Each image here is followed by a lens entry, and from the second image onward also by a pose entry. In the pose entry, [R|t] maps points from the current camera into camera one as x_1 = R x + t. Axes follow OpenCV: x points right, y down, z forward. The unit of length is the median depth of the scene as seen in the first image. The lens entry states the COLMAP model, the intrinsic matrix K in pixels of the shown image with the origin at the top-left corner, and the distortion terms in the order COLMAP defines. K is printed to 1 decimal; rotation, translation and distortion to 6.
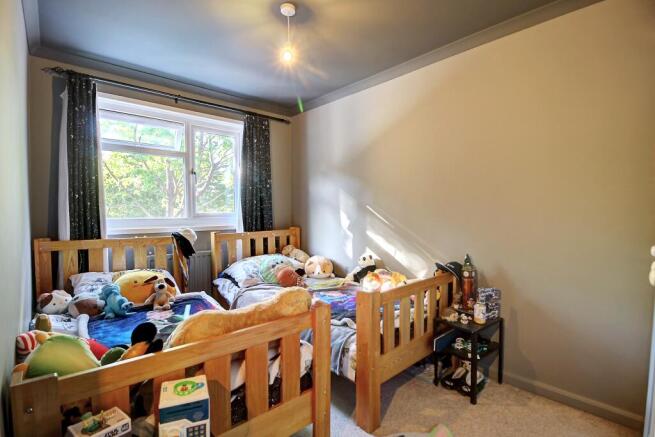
lens RADIAL K [[304.2, 0, 327.4], [0, 304.2, 233.0], [0, 0, 1]] dist [0.000433, 0.000067]
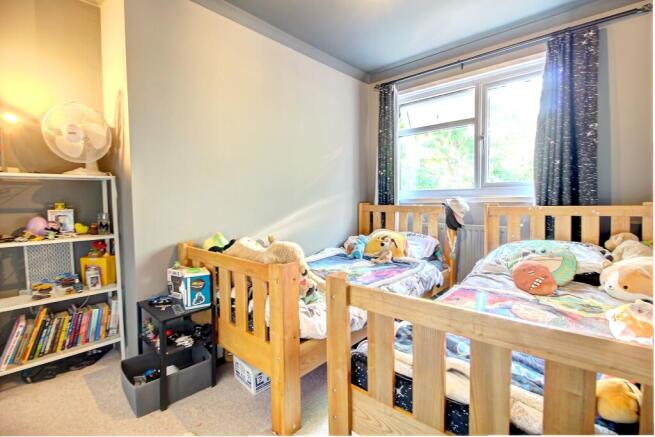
lens RADIAL K [[313.0, 0, 327.5], [0, 313.0, 218.5], [0, 0, 1]] dist [-0.001356, -0.000394]
pose [[0.116256, 0.072646, -0.990559, 0.465025], [-0.042591, 0.996769, 0.068102, -0.002117], [0.992306, 0.034271, 0.118975, 0.463039]]
